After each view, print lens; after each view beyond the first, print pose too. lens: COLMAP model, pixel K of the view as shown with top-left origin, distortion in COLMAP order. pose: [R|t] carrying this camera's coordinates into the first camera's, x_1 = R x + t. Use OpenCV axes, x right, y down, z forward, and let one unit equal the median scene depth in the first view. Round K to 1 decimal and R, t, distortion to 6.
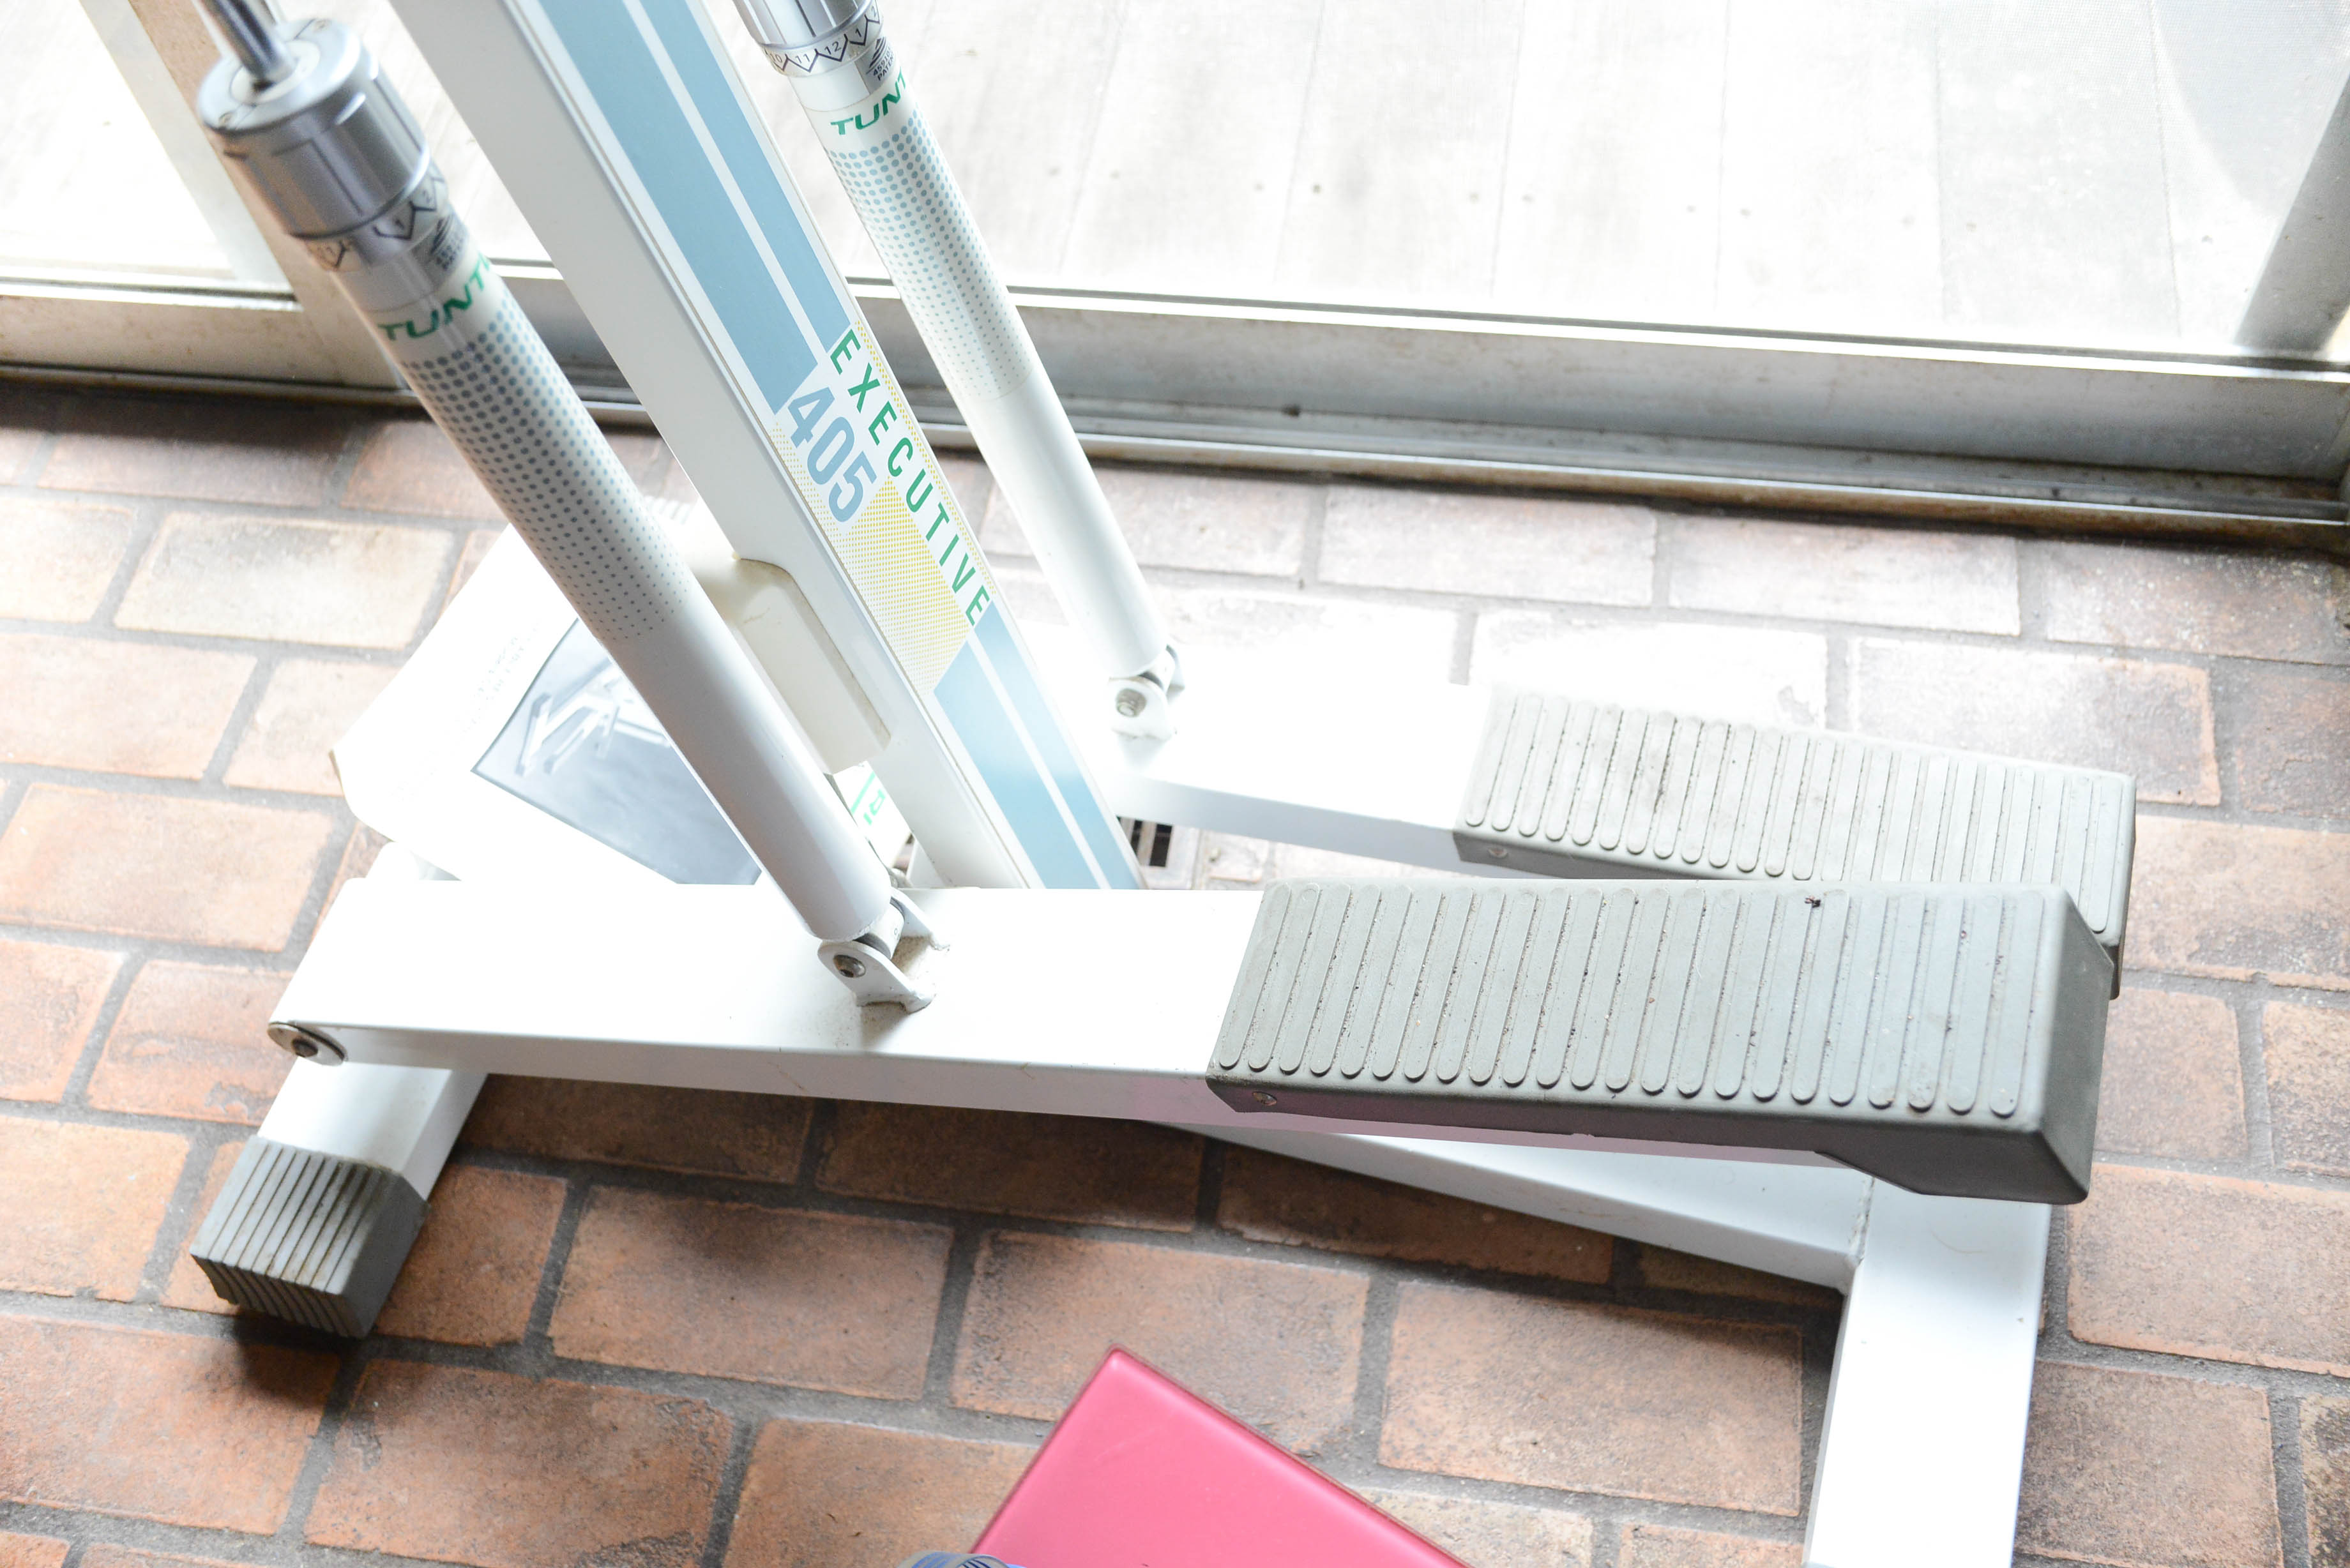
lens RADIAL K [[2358.5, 0, 1172.4], [0, 2358.5, 794.6], [0, 0, 1]] dist [-0.000336, 0.000000]
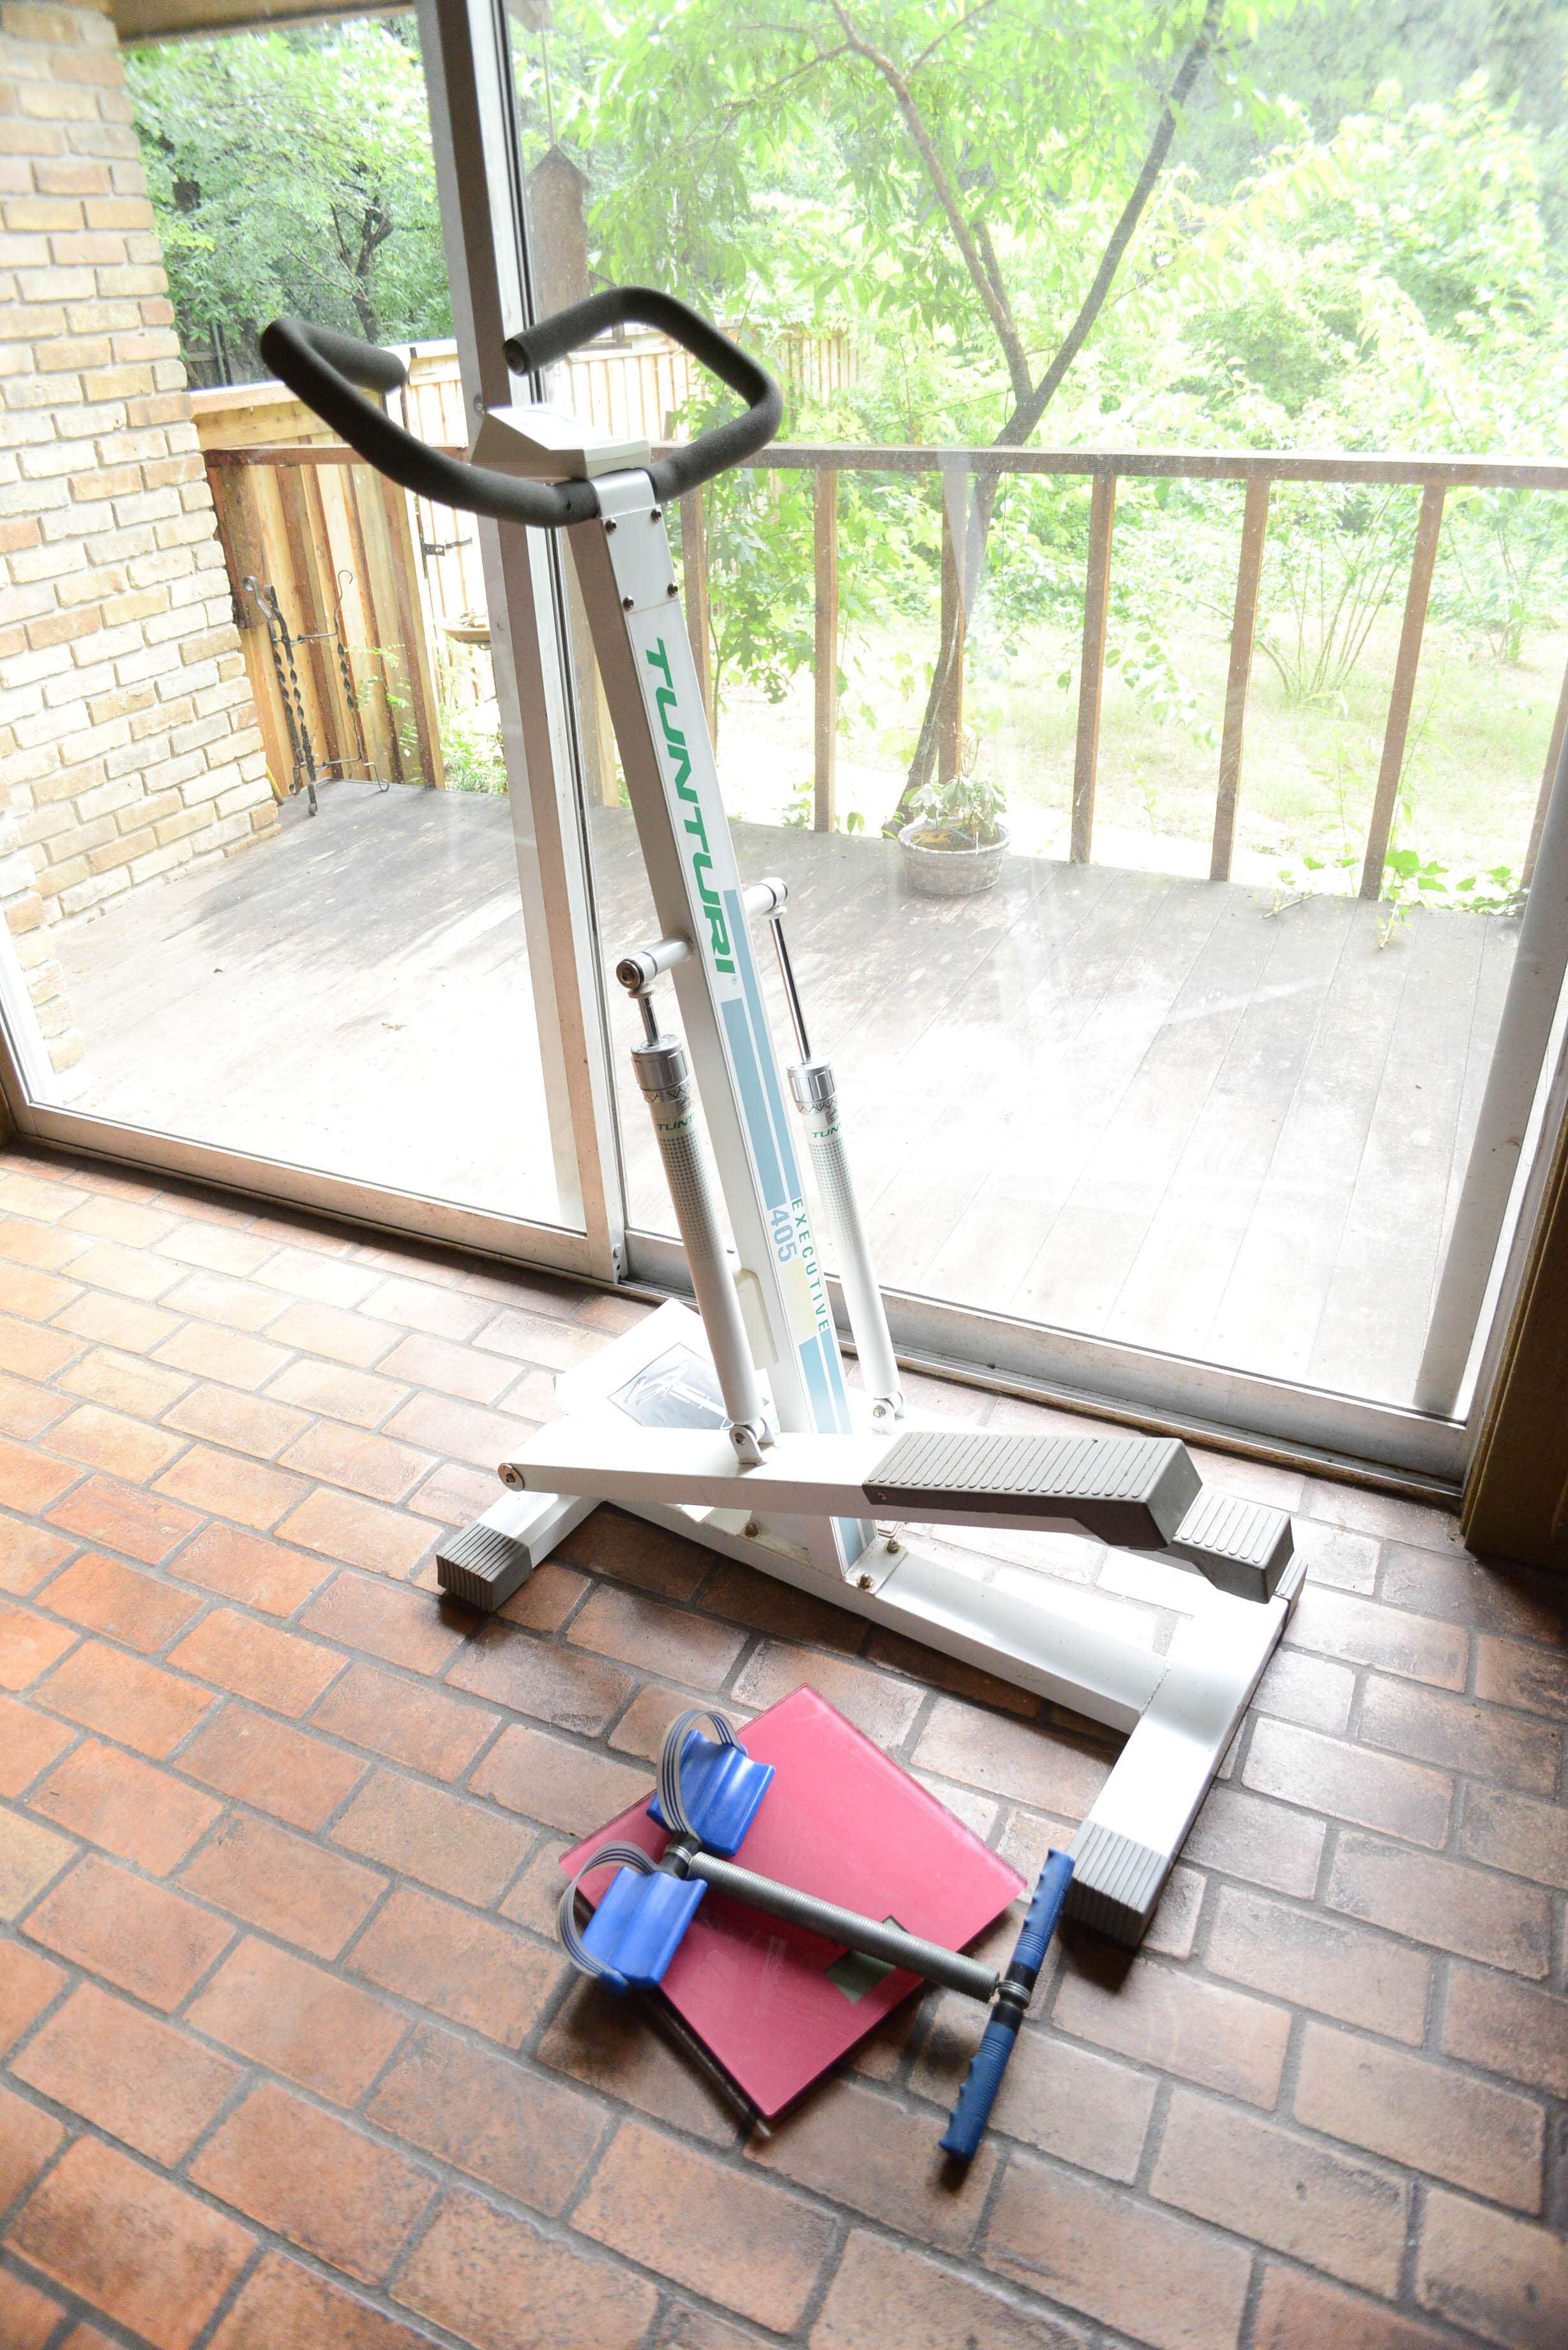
lens RADIAL K [[1519.4, 0, 784.8], [0, 1519.4, 1172.1], [0, 0, 1]] dist [-0.066628, 0.022839]
pose [[0.961552, 0.182357, -0.205340, 0.154311], [-0.252321, 0.881803, -0.398445, 0.366589], [0.108410, 0.434937, 0.893911, -0.465859]]
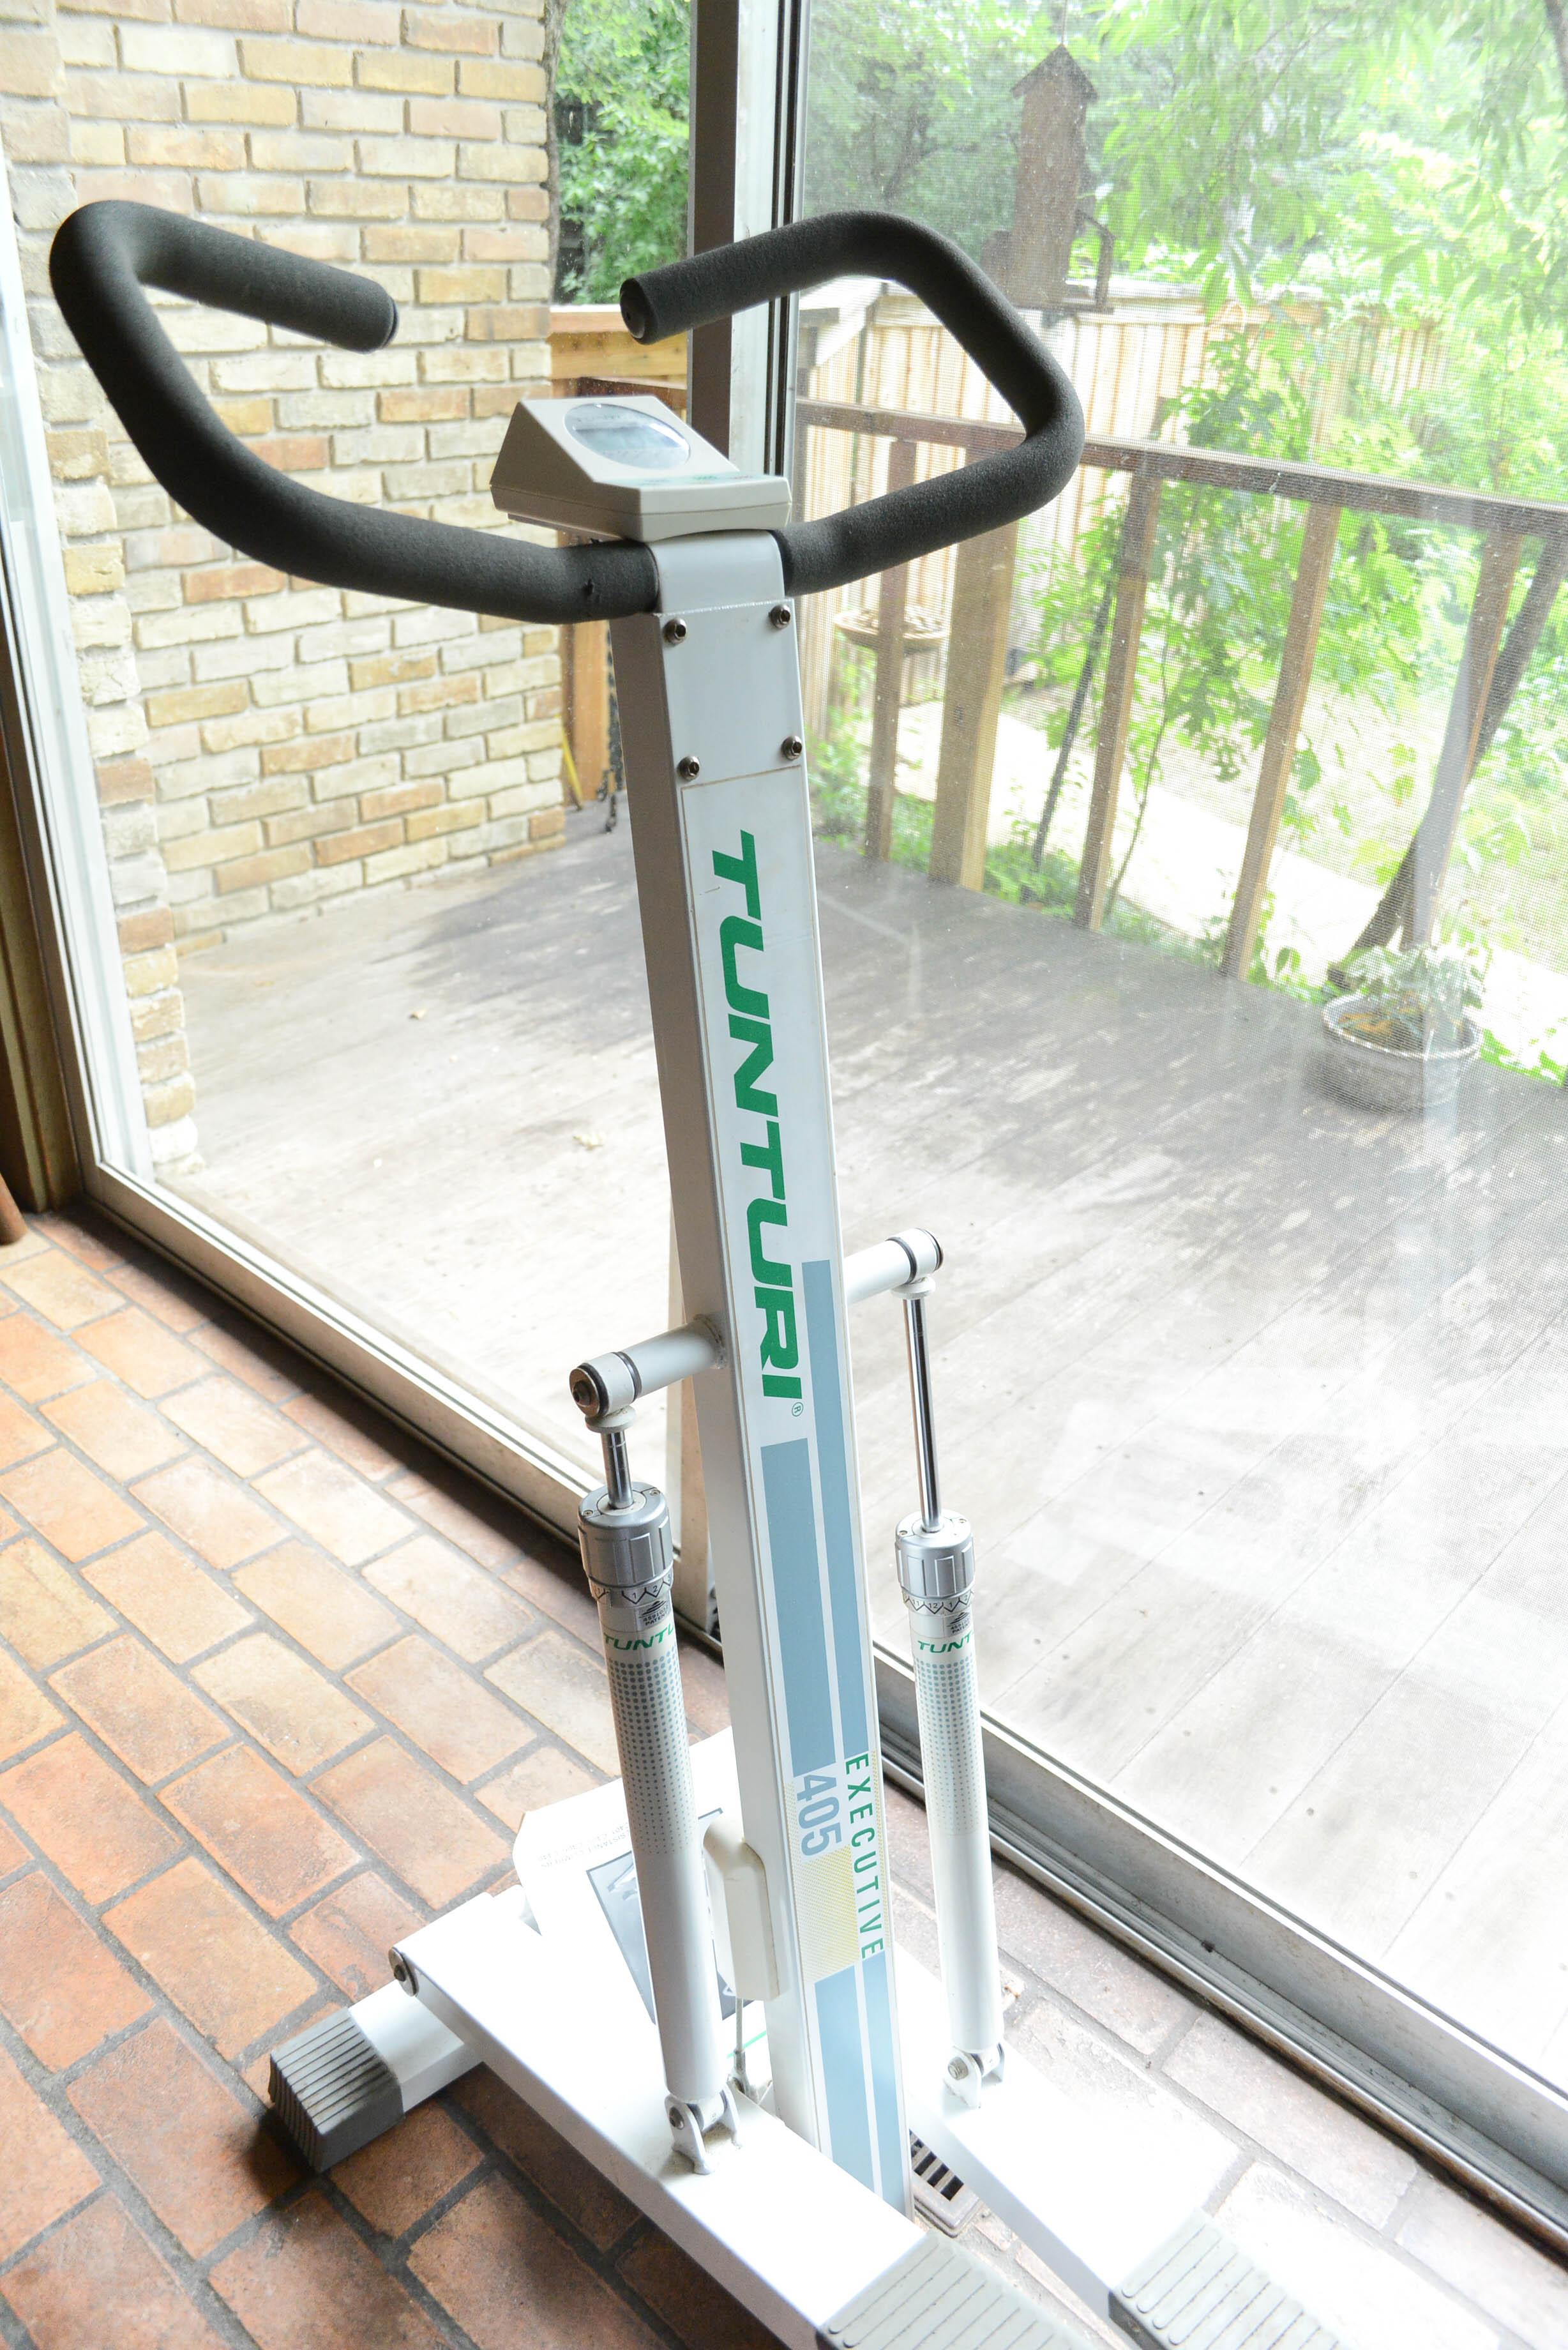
lens RADIAL K [[1754.5, 0, 783.6], [0, 1754.5, 1173.8], [0, 0, 1]] dist [-0.047017, 0.021792]
pose [[0.829103, 0.367934, -0.420967, 0.134083], [-0.520704, 0.782355, -0.341743, -0.047074], [0.203607, 0.502539, 0.840237, -0.188989]]
